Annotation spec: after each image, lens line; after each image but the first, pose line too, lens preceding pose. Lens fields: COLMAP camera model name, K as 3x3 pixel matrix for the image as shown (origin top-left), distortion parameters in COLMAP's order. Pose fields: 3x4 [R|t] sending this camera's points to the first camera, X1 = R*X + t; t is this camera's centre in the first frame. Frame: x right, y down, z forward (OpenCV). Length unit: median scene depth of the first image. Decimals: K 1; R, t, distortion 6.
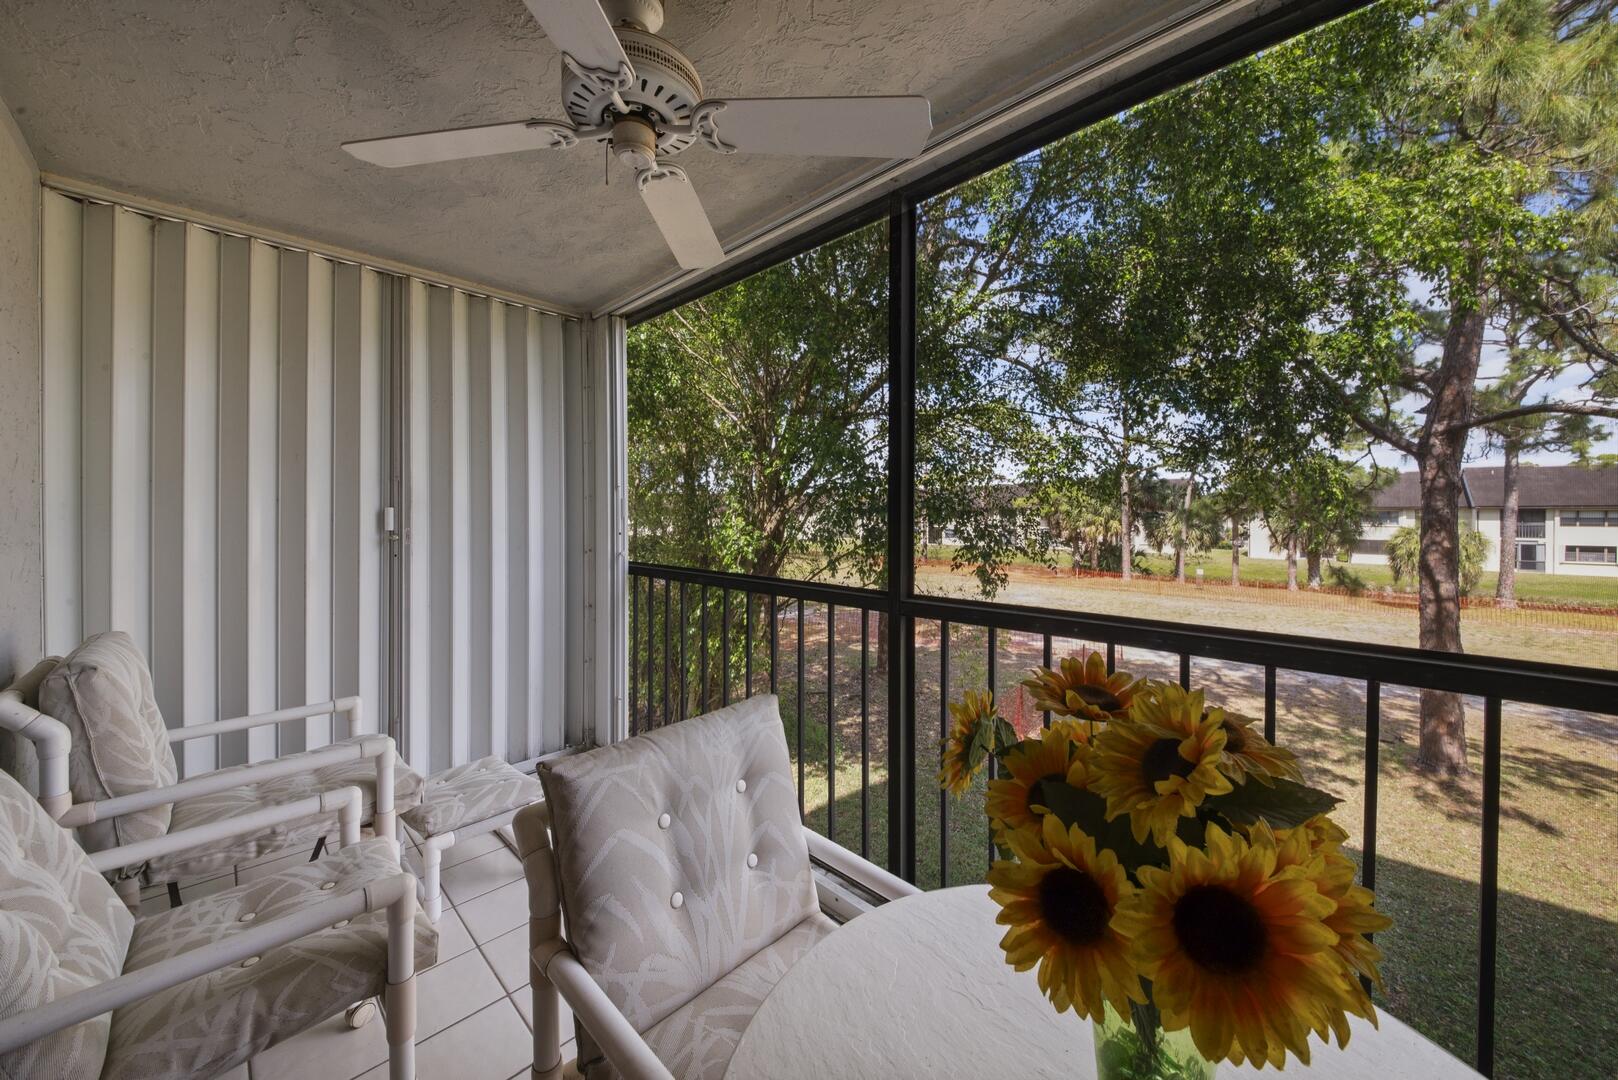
lens RADIAL K [[571.2, 0, 760.2], [0, 571.2, 527.4], [0, 0, 1]] dist [-0.006901, -0.001841]
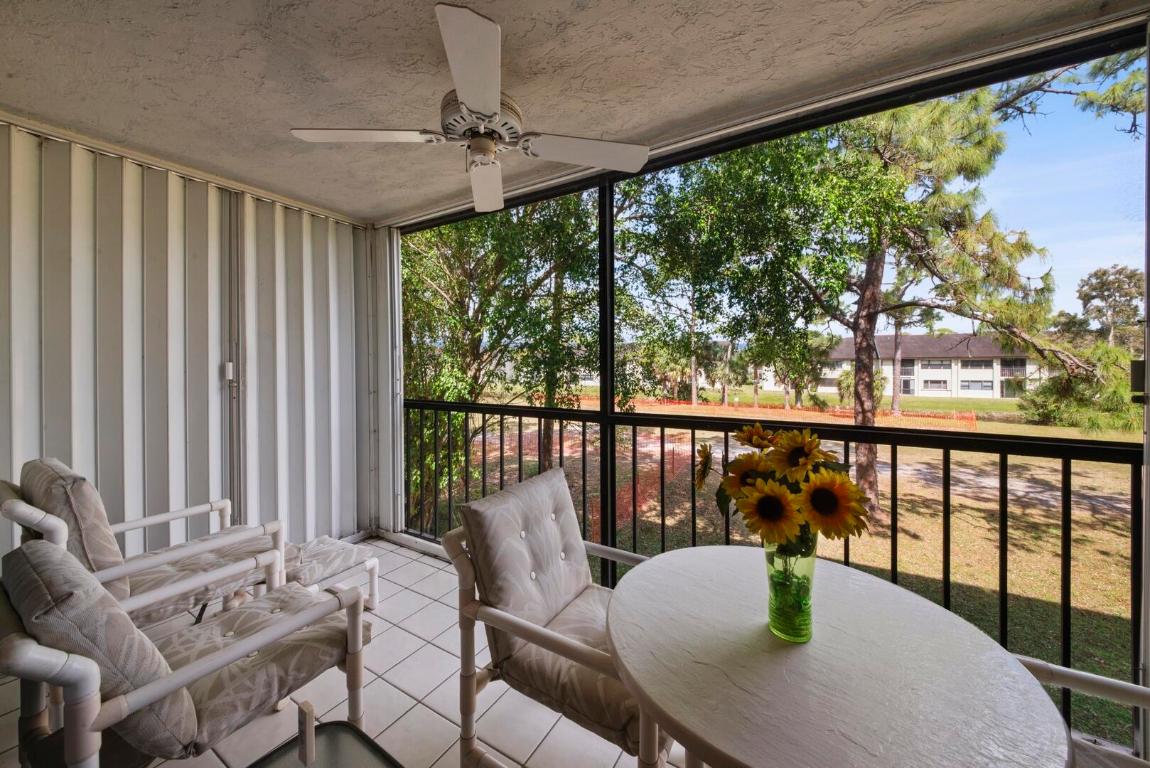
lens RADIAL K [[406.0, 0, 540.3], [0, 406.0, 375.0], [0, 0, 1]] dist [-0.006901, -0.001841]
pose [[0.979231, -0.011395, 0.202428, -0.120617], [0.011056, 0.999935, 0.002806, 0.001081], [-0.202447, -0.000510, 0.979293, -0.089594]]
